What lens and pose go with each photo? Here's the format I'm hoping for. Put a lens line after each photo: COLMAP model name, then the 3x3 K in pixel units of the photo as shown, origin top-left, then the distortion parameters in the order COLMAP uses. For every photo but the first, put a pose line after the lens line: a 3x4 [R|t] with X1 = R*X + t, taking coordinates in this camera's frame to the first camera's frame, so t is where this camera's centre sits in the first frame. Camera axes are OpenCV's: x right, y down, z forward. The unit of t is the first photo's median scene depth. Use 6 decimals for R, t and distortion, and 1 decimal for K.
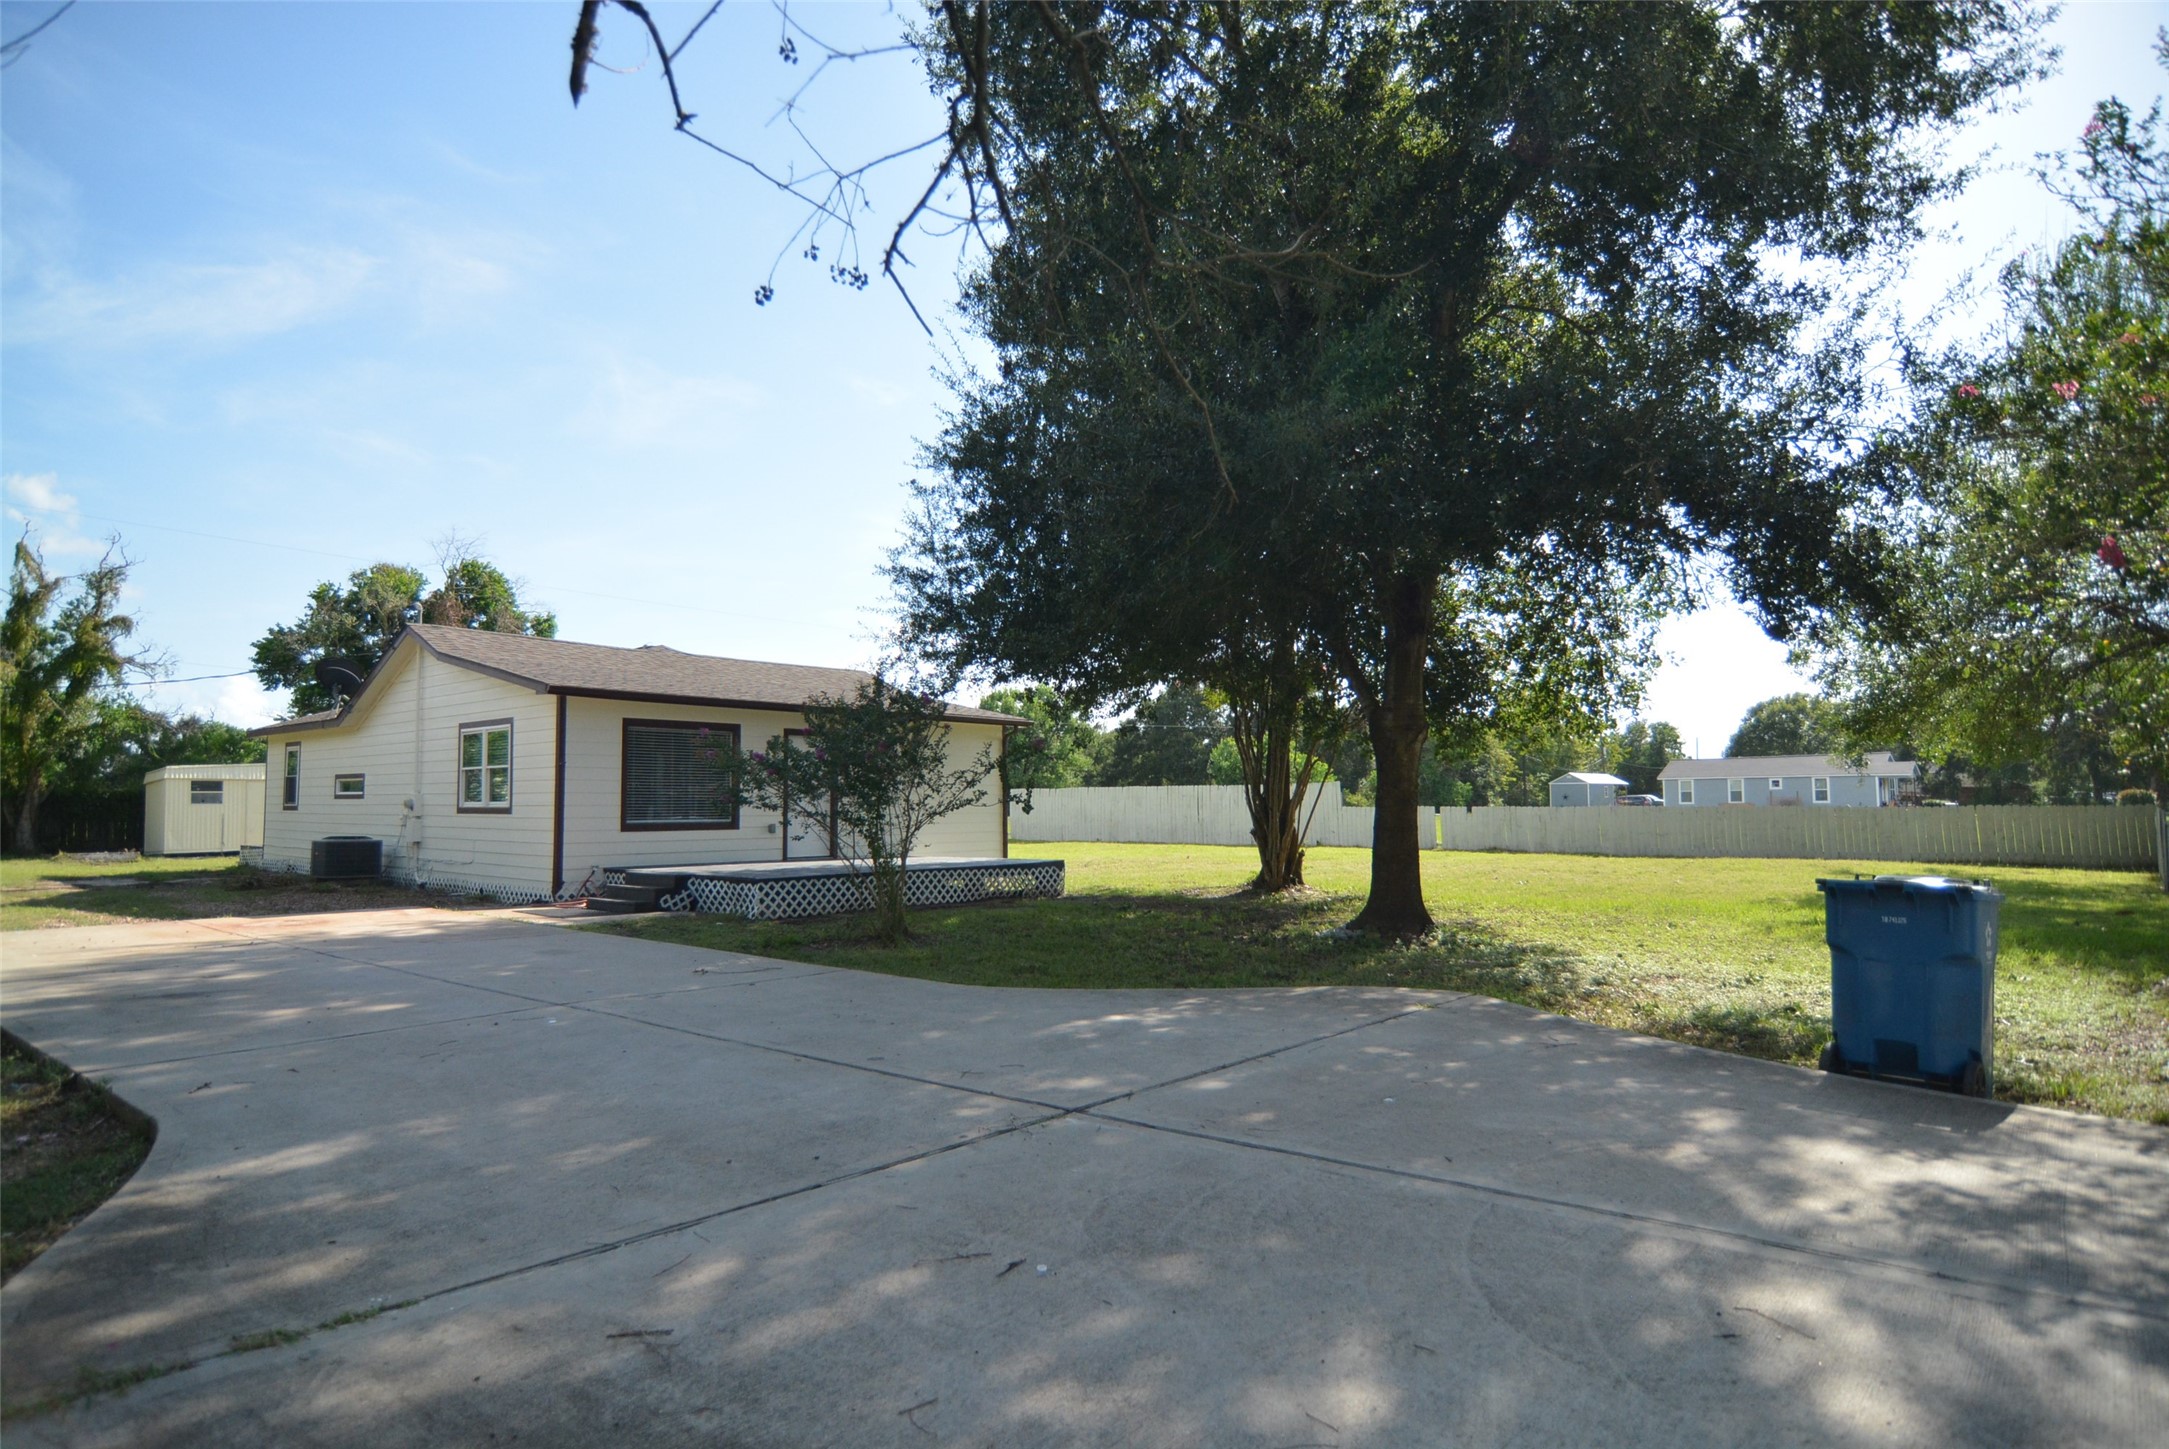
lens RADIAL K [[1186.7, 0, 1088.0], [0, 1186.7, 736.7], [0, 0, 1]] dist [-0.007399, -0.009592]
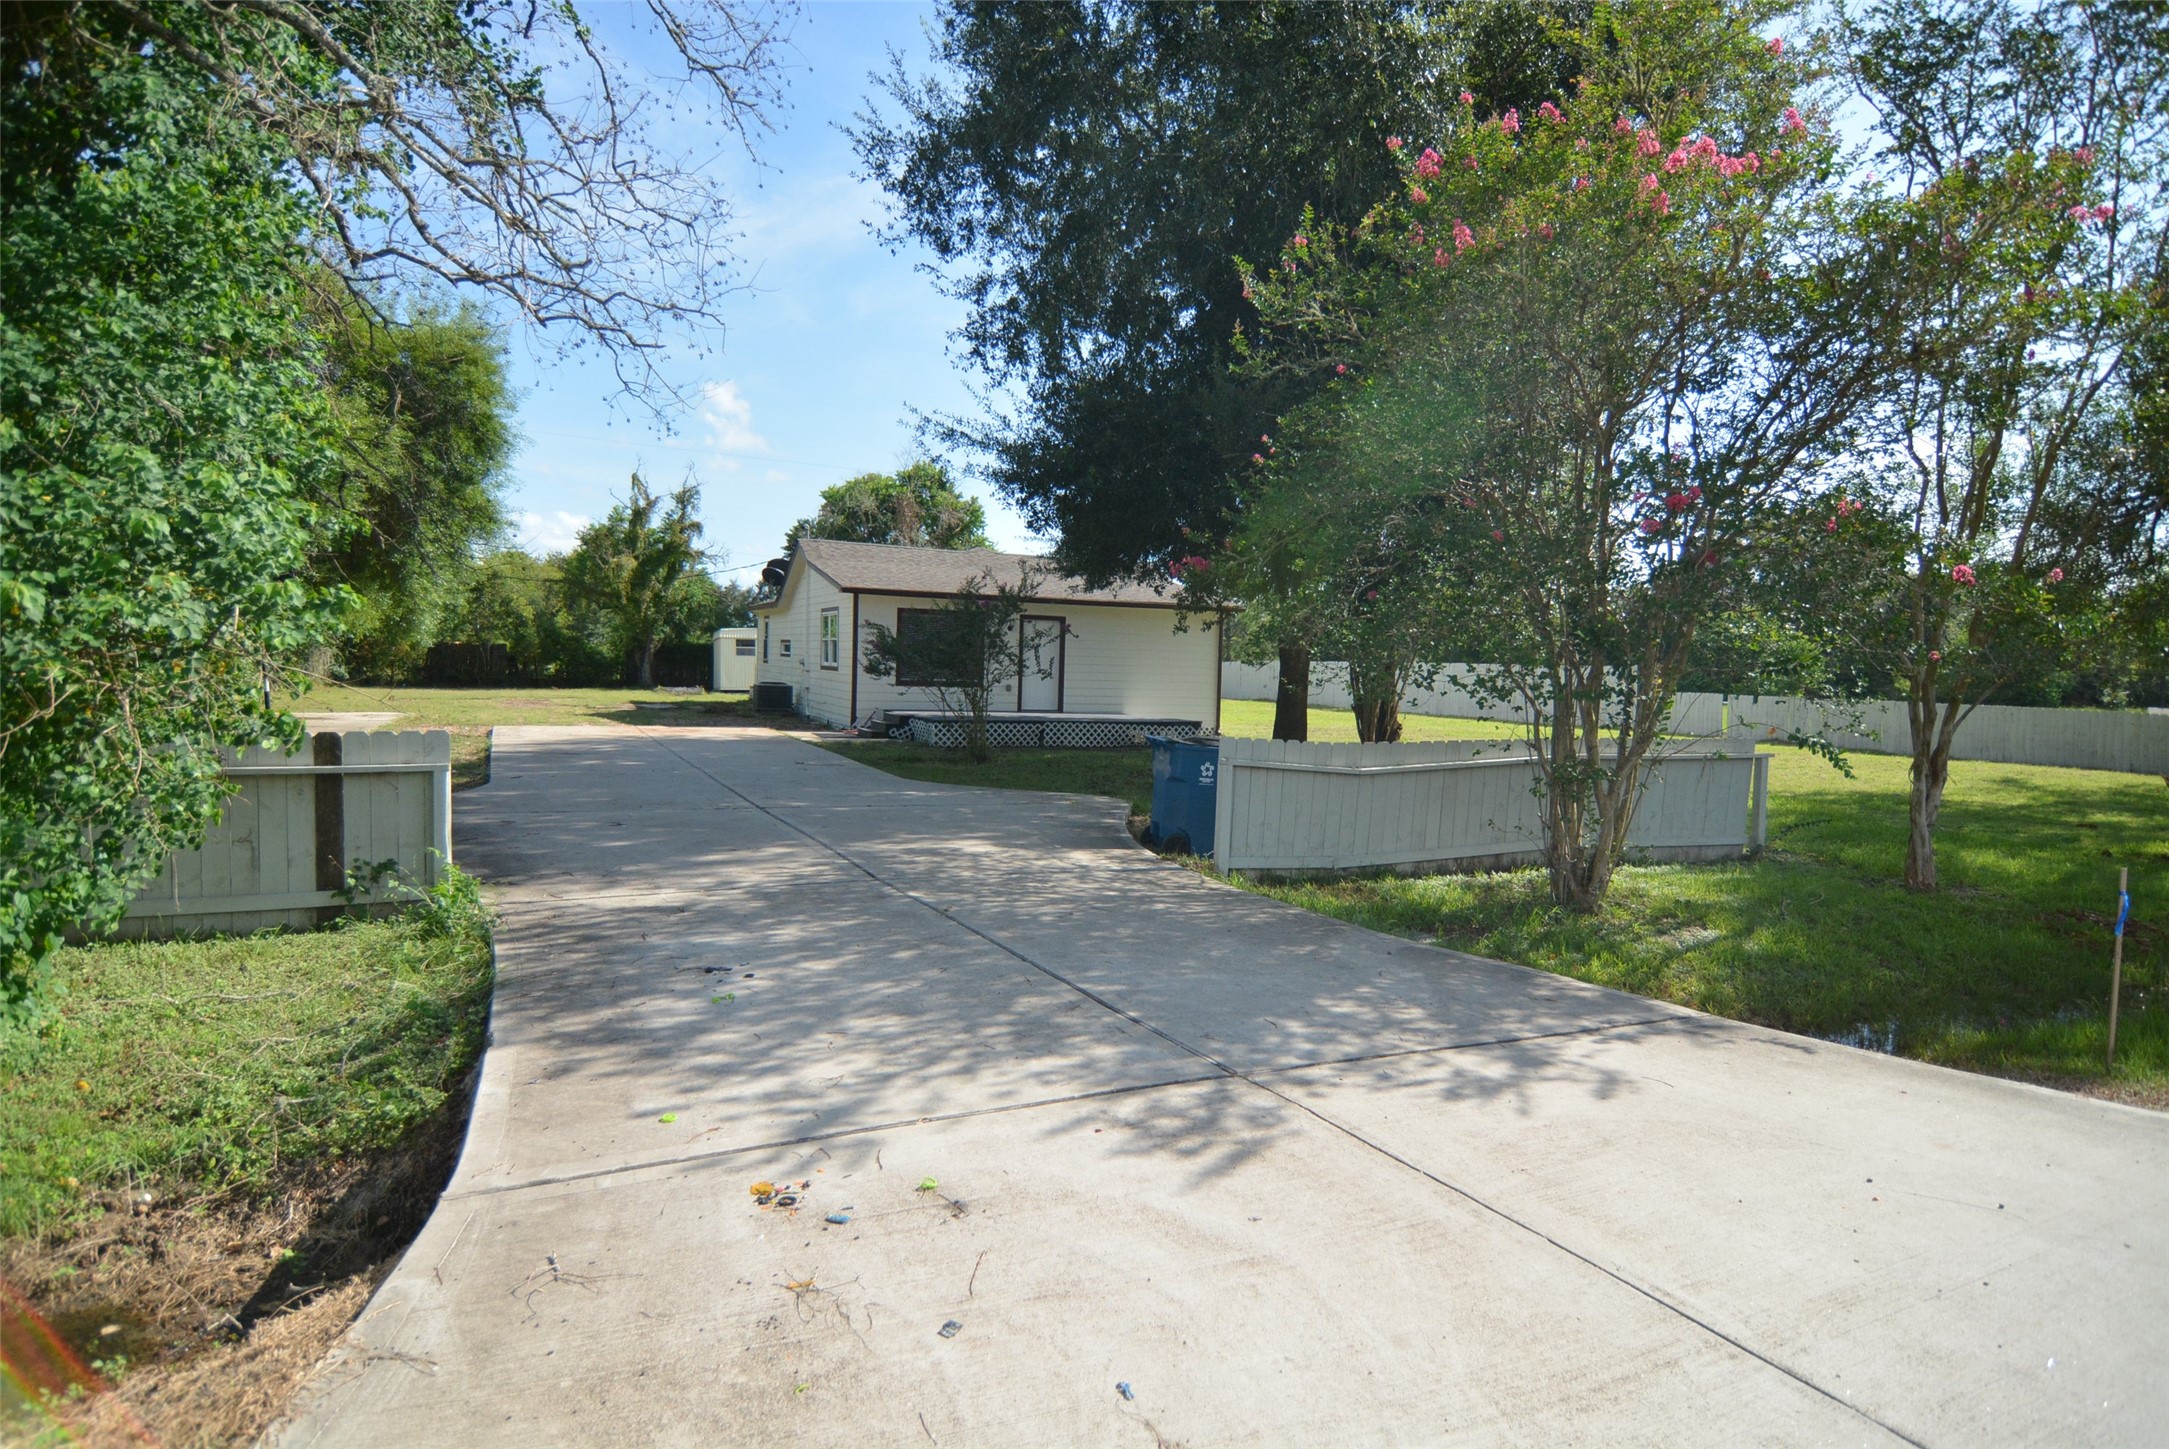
lens RADIAL K [[1210.2, 0, 1098.0], [0, 1210.2, 727.3], [0, 0, 1]] dist [-0.004197, -0.000158]
pose [[0.904314, 0.053057, -0.423558, 0.331052], [-0.008013, 0.994181, 0.107428, -0.022335], [0.426793, -0.093754, 0.899476, -0.174366]]
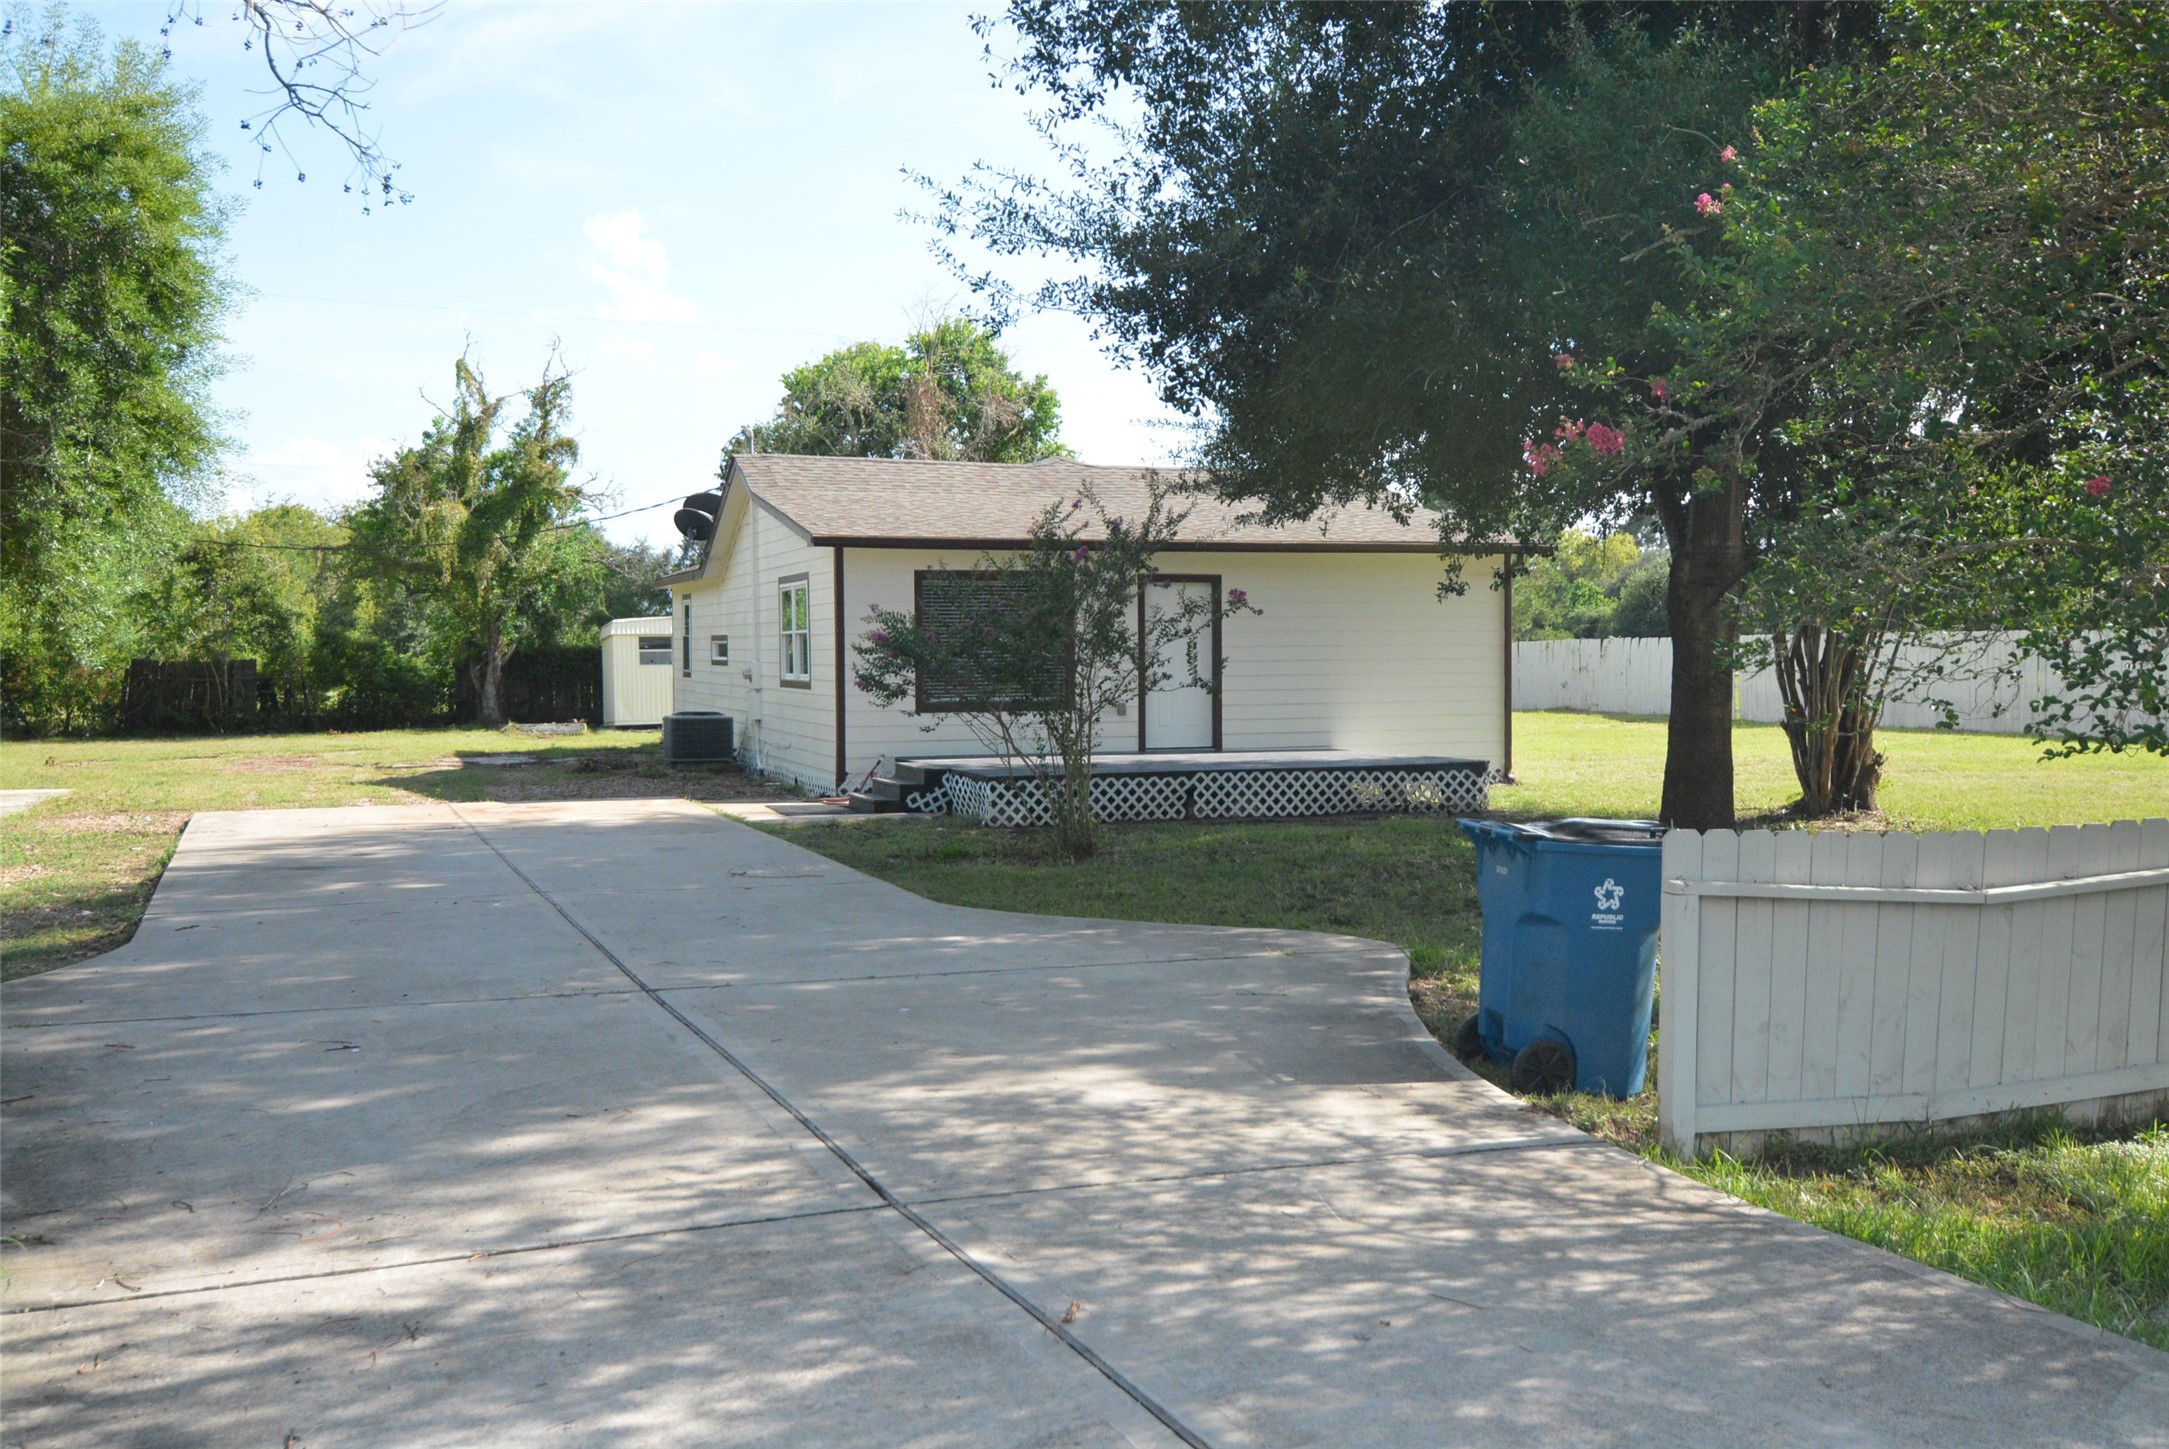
lens RADIAL K [[2037.3, 0, 1073.0], [0, 2037.3, 725.5], [0, 0, 1]] dist [0.007667, 0.000000]
pose [[0.864485, 0.016647, -0.502383, 0.274583], [0.031381, 0.995714, 0.086994, -0.019684], [0.501678, -0.090970, 0.860258, -0.094519]]
